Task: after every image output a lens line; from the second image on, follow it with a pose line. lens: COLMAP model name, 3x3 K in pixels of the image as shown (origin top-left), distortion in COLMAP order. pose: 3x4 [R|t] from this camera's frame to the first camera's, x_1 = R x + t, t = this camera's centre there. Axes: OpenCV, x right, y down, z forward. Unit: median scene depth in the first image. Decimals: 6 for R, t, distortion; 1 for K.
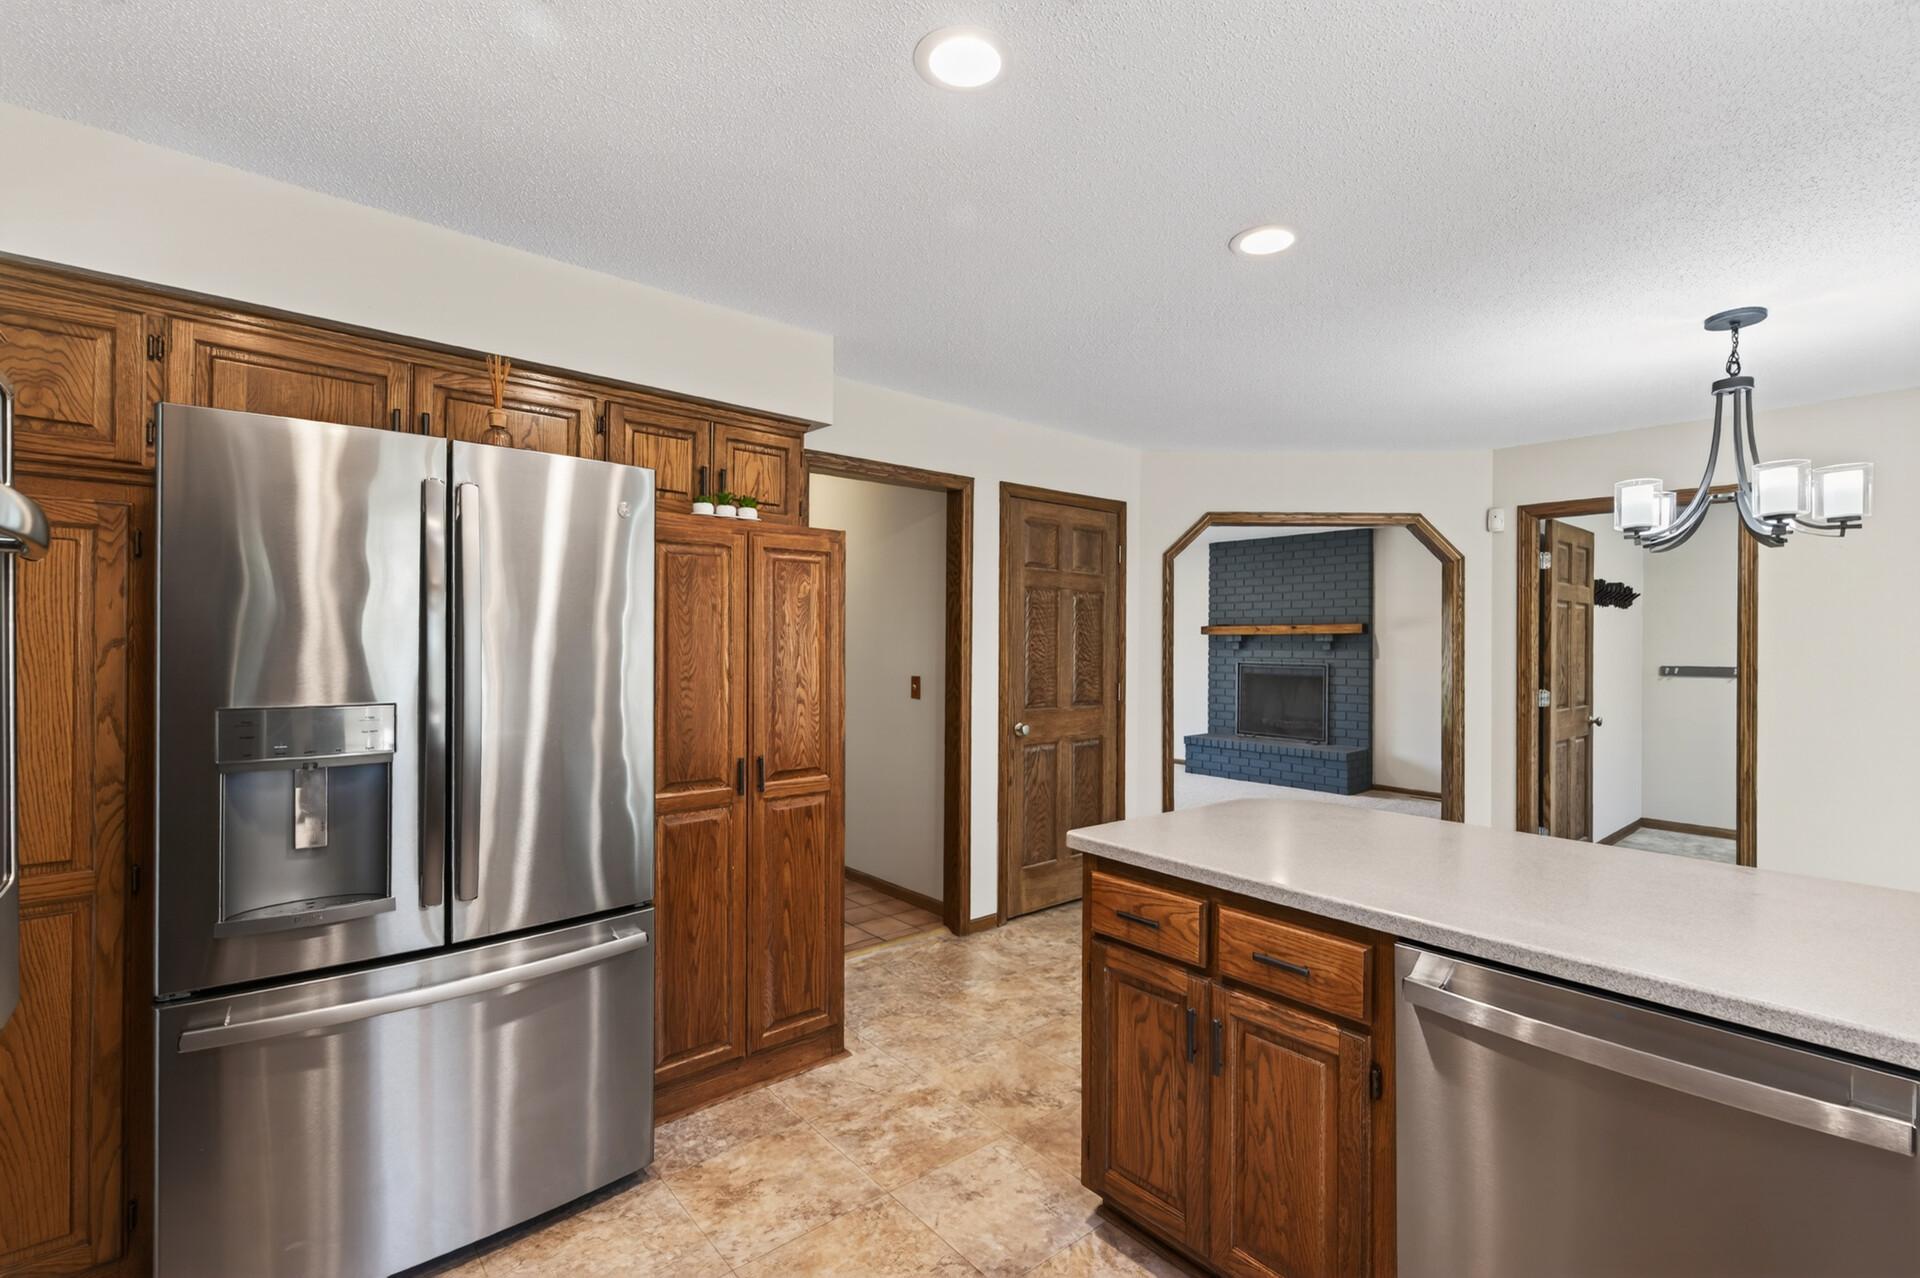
lens RADIAL K [[851.4, 0, 957.8], [0, 851.4, 641.6], [0, 0, 1]] dist [0.001309, 0.000098]
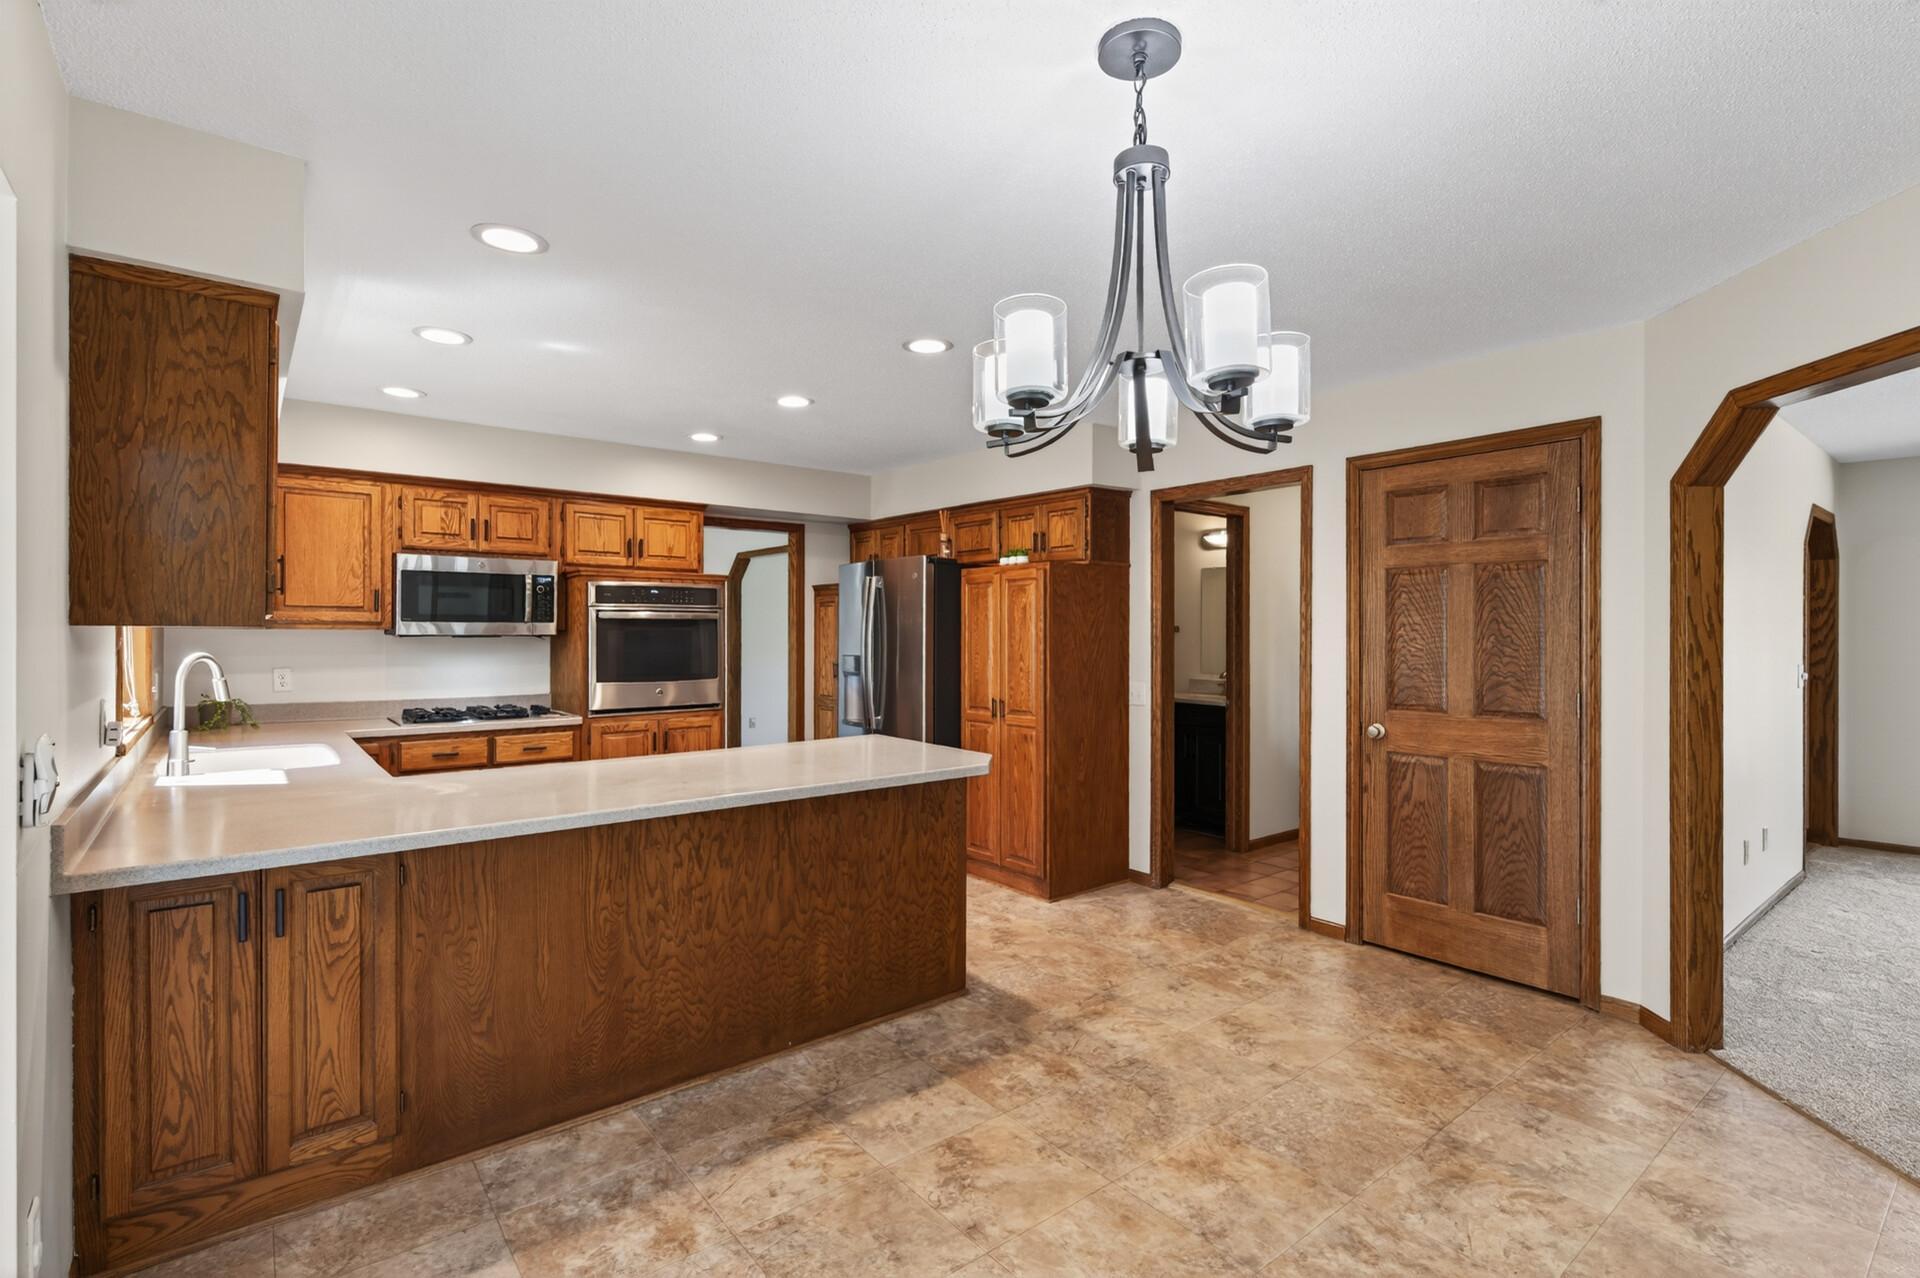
lens RADIAL K [[901.3, 0, 959.4], [0, 901.3, 637.9], [0, 0, 1]] dist [-0.003797, -0.000039]
pose [[-0.029380, -0.001363, -0.999567, 0.984053], [0.000898, 0.999999, -0.001390, 0.006484], [0.999568, -0.000938, -0.029379, 0.581381]]
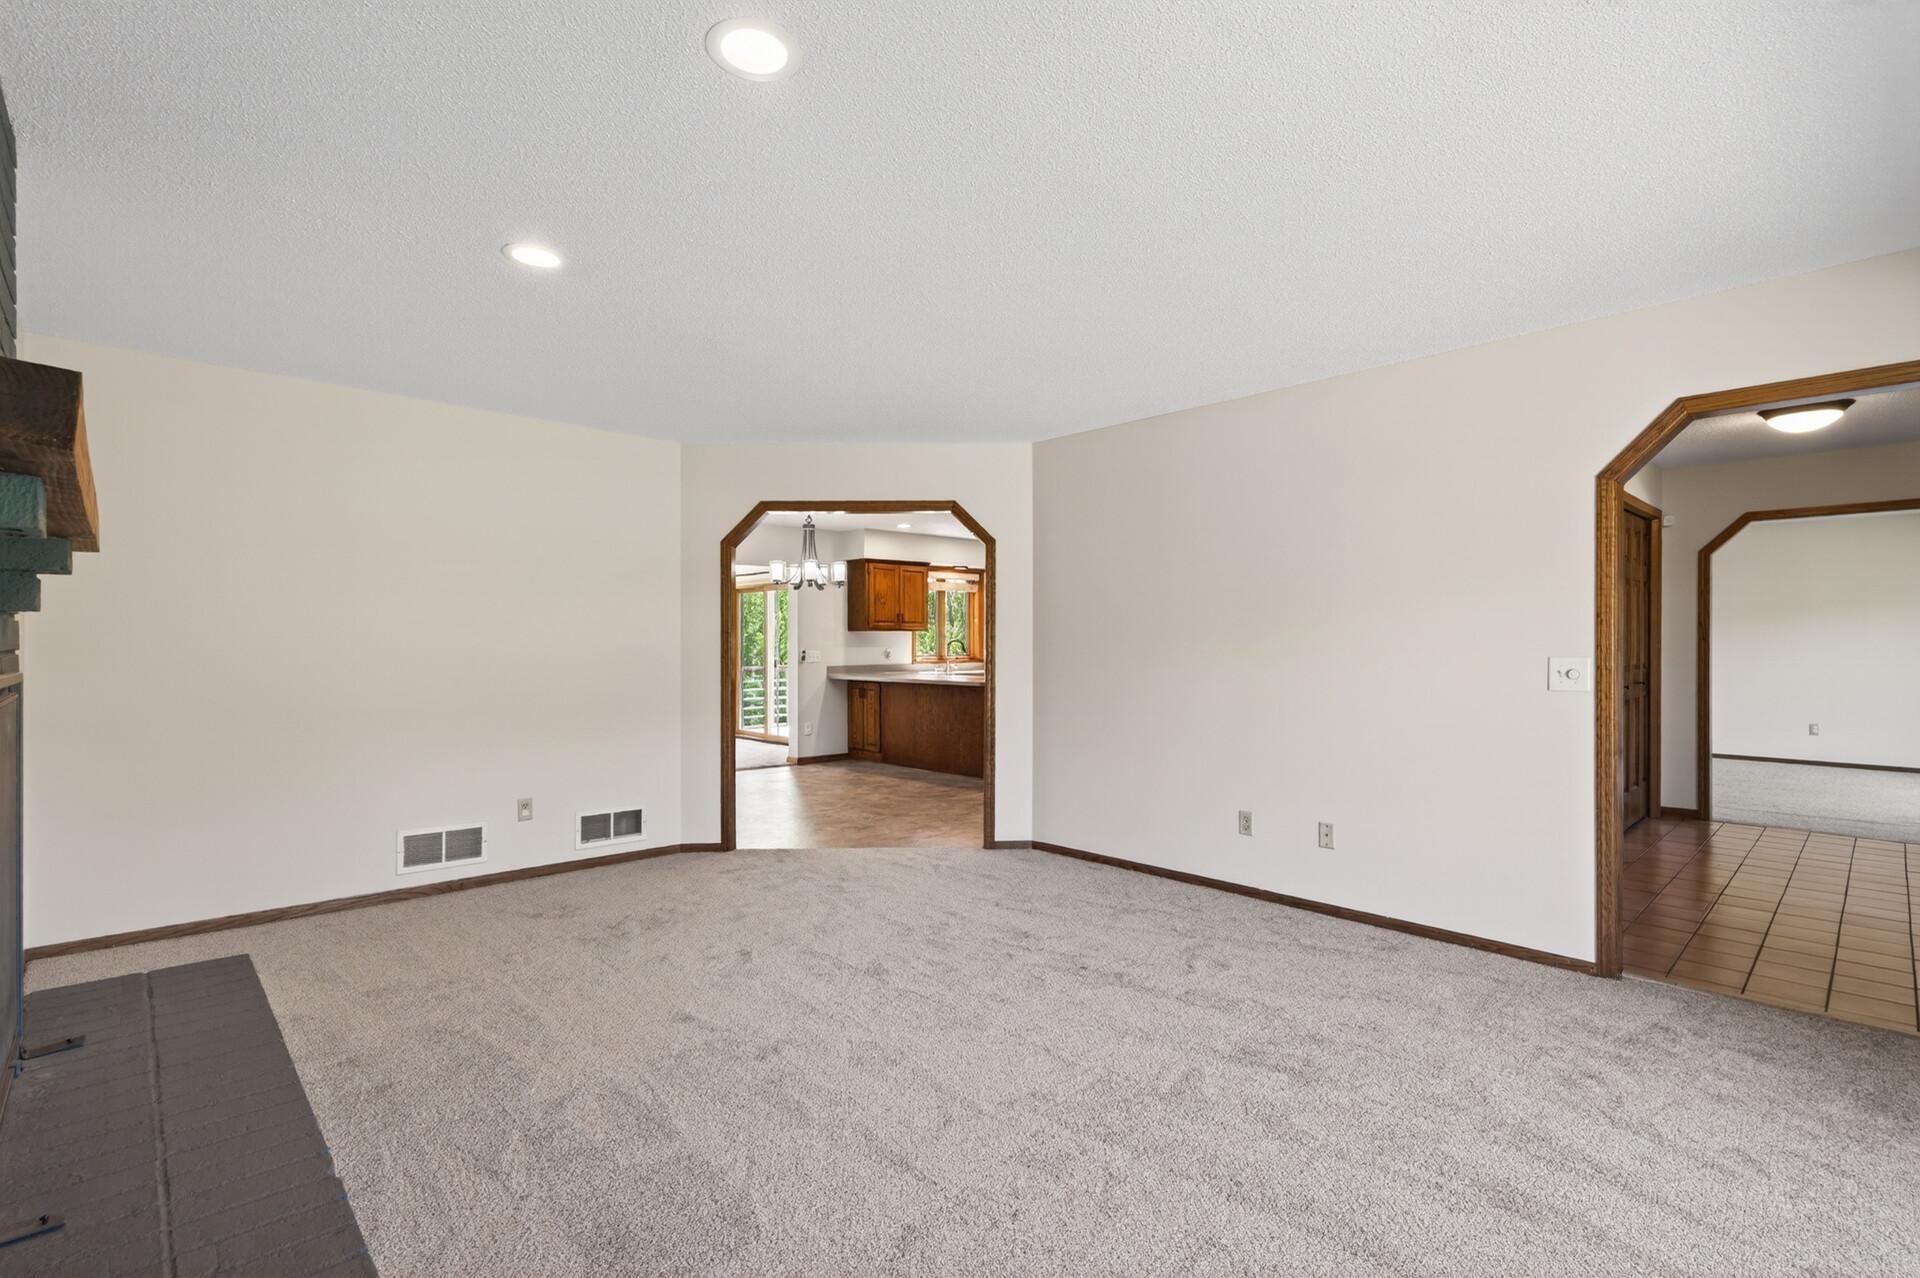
lens RADIAL K [[901.3, 0, 951.5], [0, 901.3, 643.7], [0, 0, 1]] dist [-0.003797, -0.000039]
pose [[-0.999005, -0.003822, -0.044436, 0.387388], [-0.004042, 0.999980, 0.004851, 0.018538], [0.044416, 0.005026, -0.999000, 2.461210]]
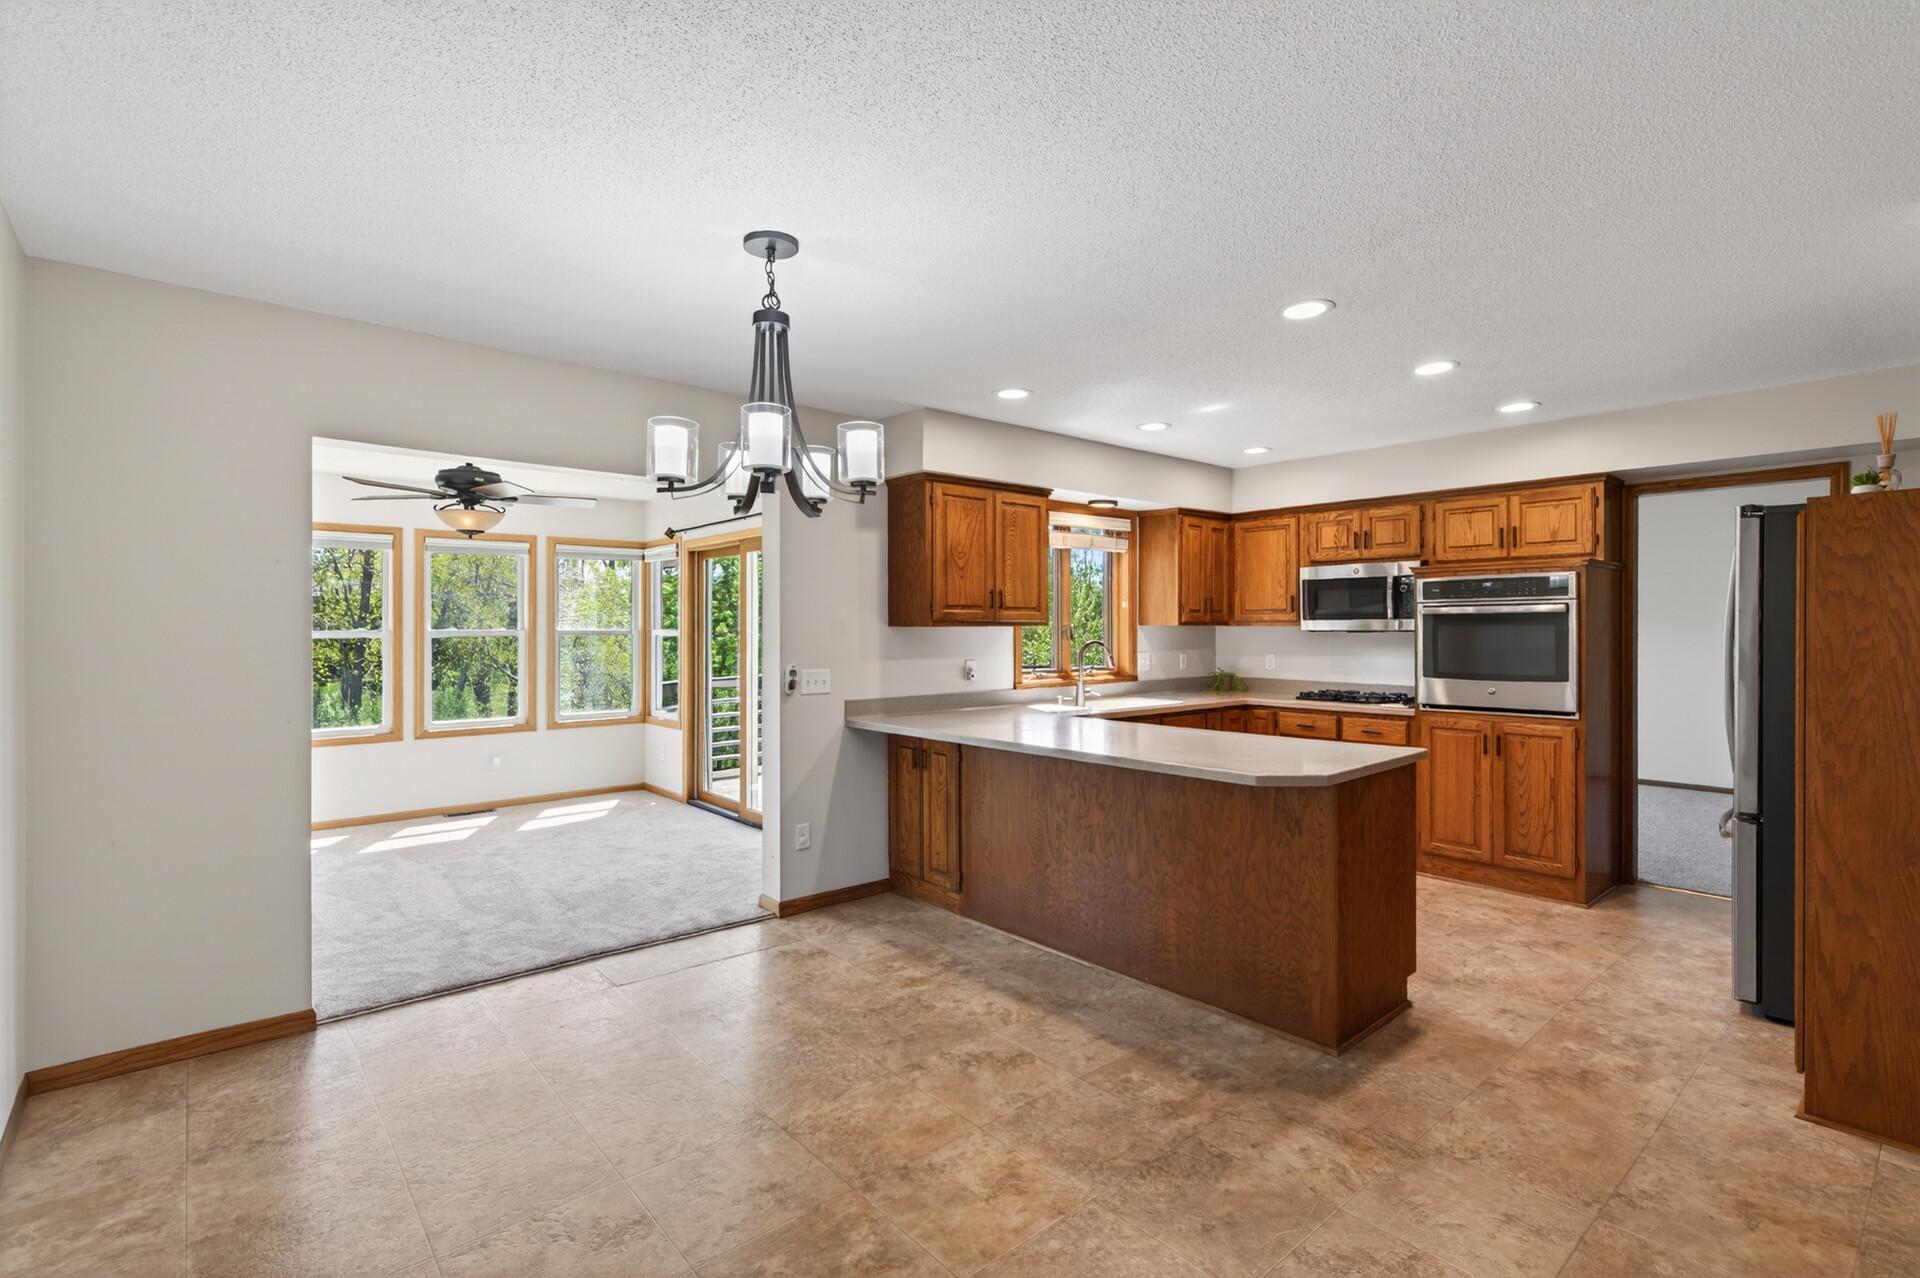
lens RADIAL K [[876.7, 0, 956.7], [0, 876.7, 630.0], [0, 0, 1]] dist [-0.000994, 0.000891]
pose [[-0.999978, -0.004402, -0.004903, 0.471079], [-0.004407, 0.999990, 0.000960, 0.001609], [0.004899, 0.000982, -0.999988, 1.225153]]
